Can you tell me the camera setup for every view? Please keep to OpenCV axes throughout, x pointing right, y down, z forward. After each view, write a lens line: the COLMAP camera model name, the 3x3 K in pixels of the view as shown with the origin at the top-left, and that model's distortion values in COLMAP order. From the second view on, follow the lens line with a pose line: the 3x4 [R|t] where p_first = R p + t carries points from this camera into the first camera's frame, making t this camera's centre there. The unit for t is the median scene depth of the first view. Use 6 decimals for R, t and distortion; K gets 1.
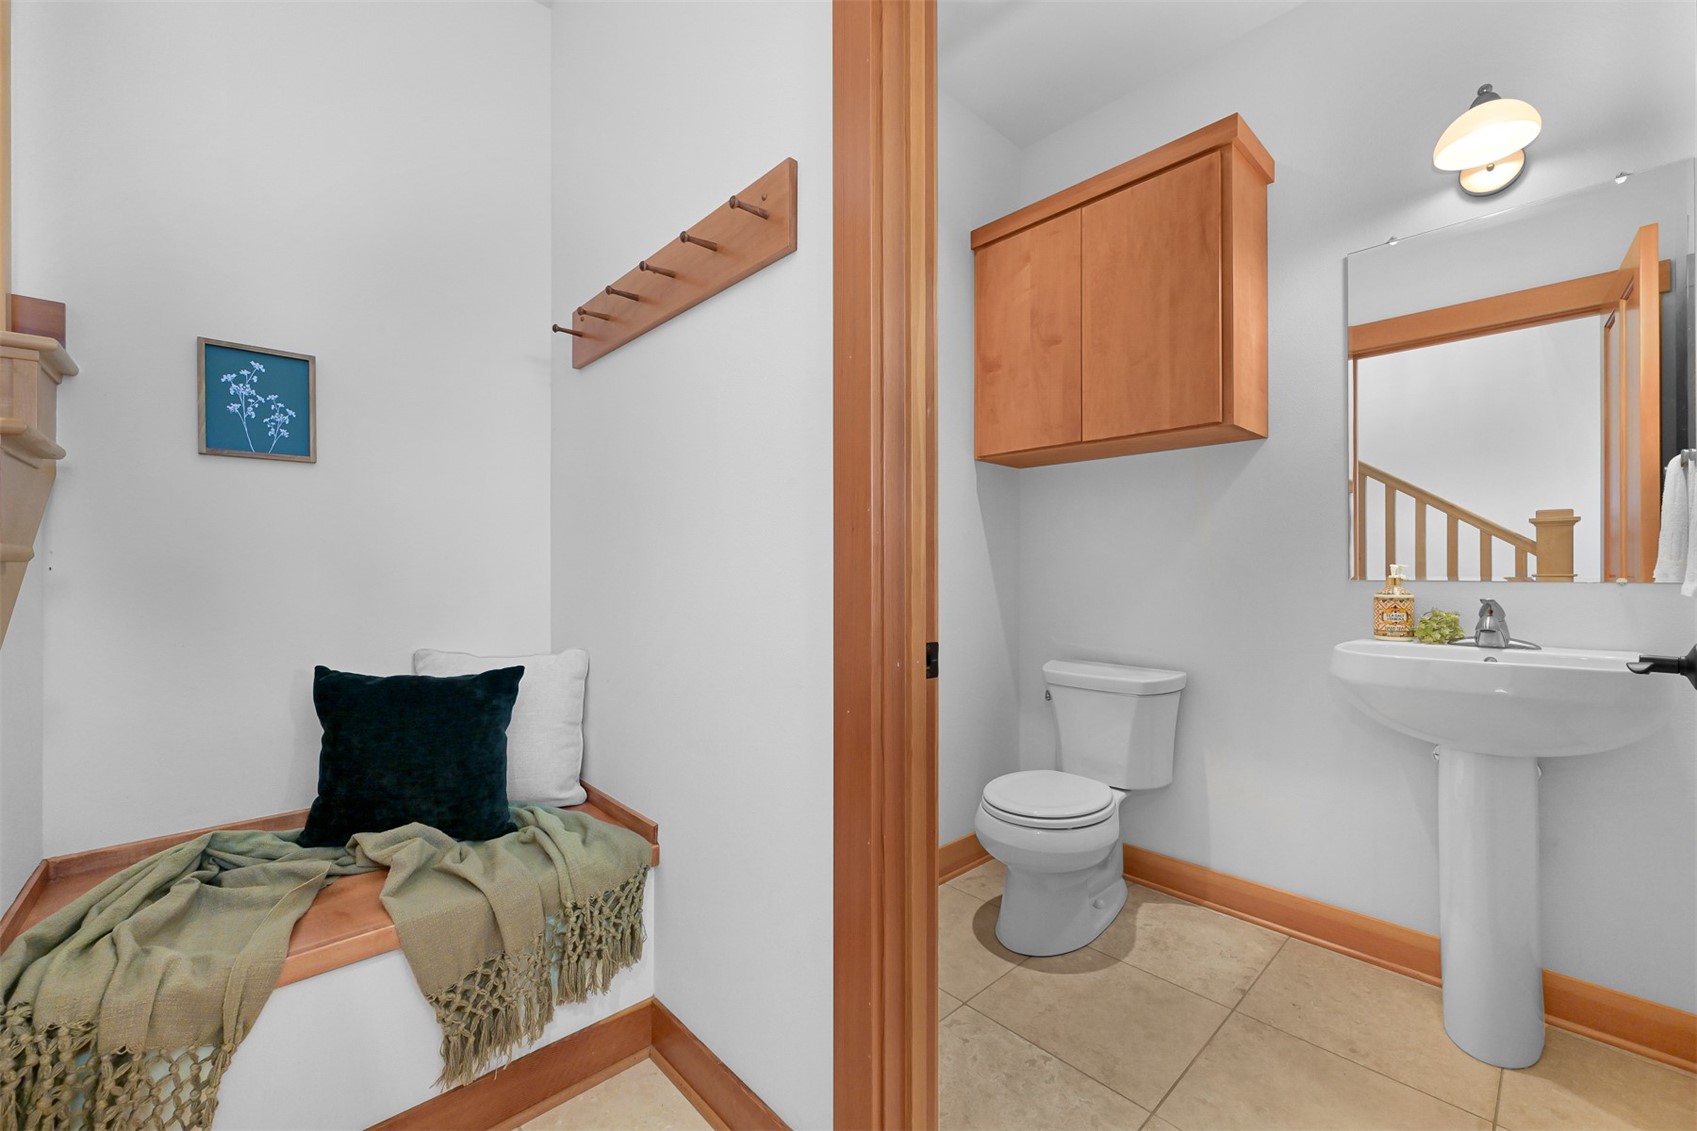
lens RADIAL K [[676.9, 0, 853.1], [0, 676.9, 567.4], [0, 0, 1]] dist [0.007177, 0.000467]
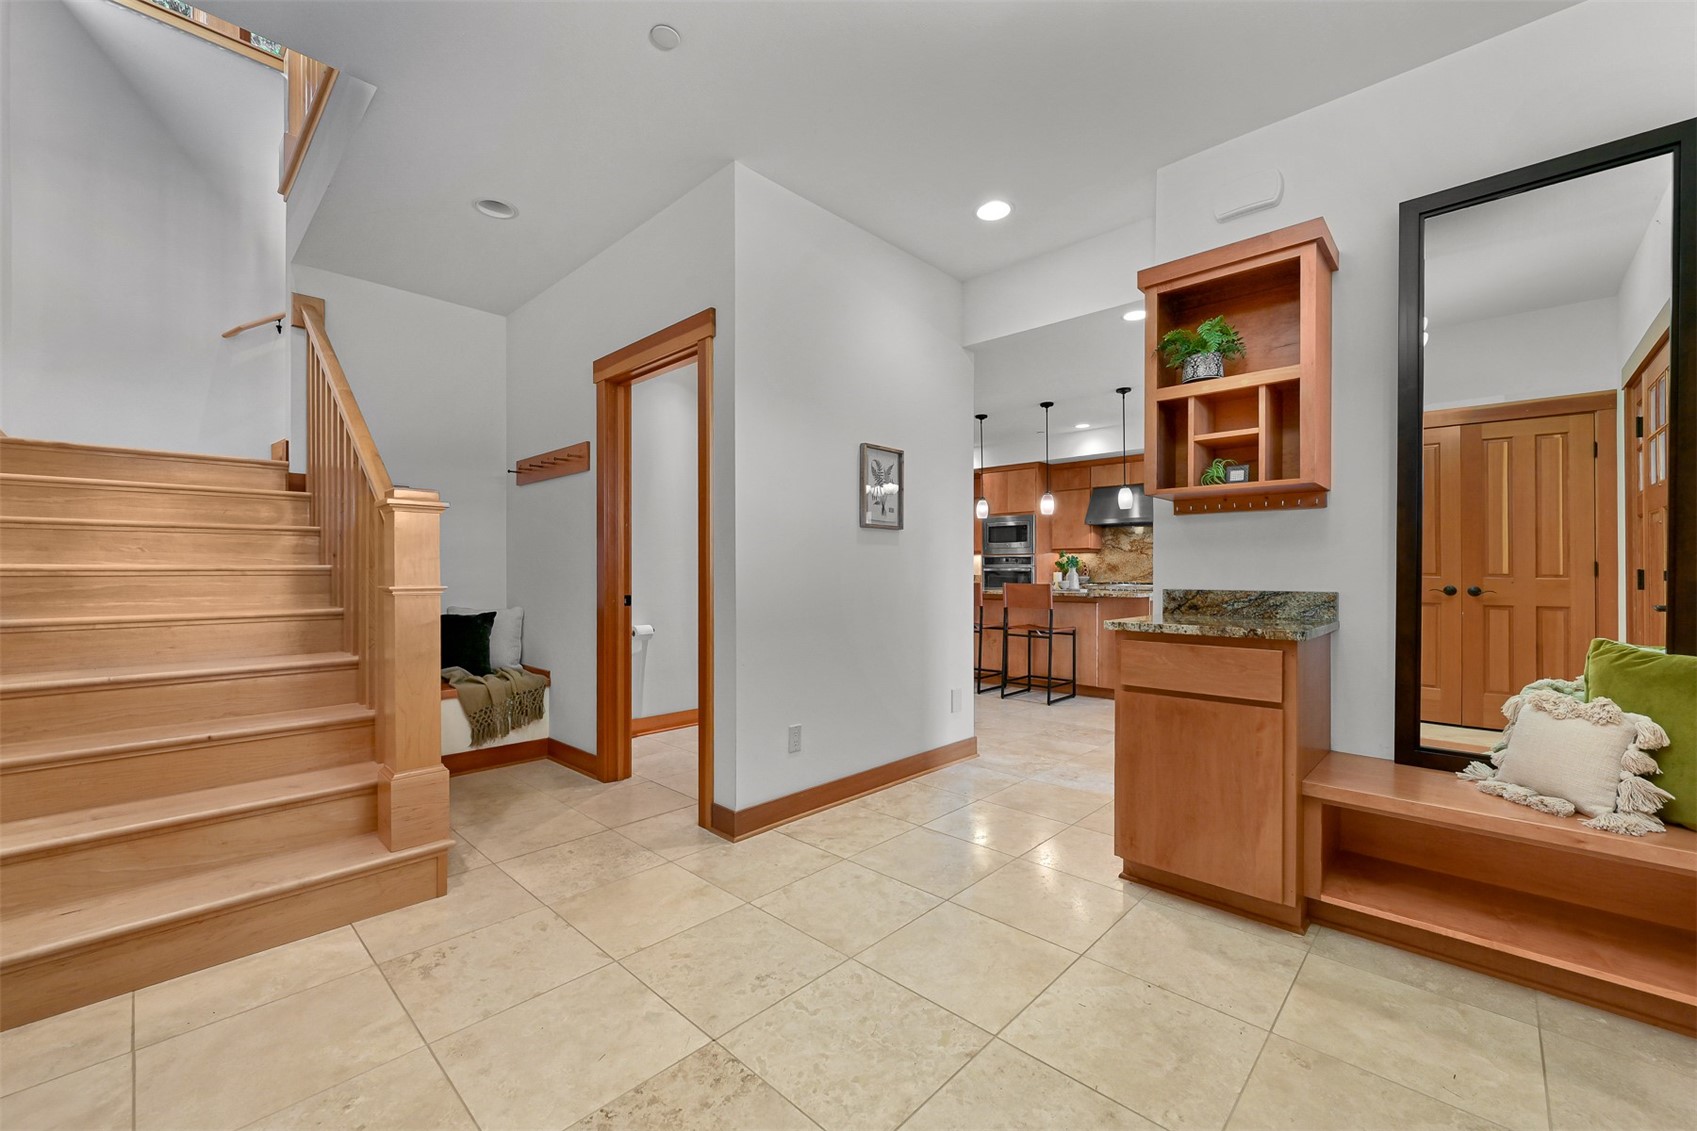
lens RADIAL K [[676.9, 0, 862.9], [0, 676.9, 569.5], [0, 0, 1]] dist [0.007177, 0.000467]
pose [[0.997115, -0.002884, 0.075856, 0.747096], [0.002897, 0.999996, -0.000070, -0.008691], [-0.075855, 0.000290, 0.997119, -1.770966]]
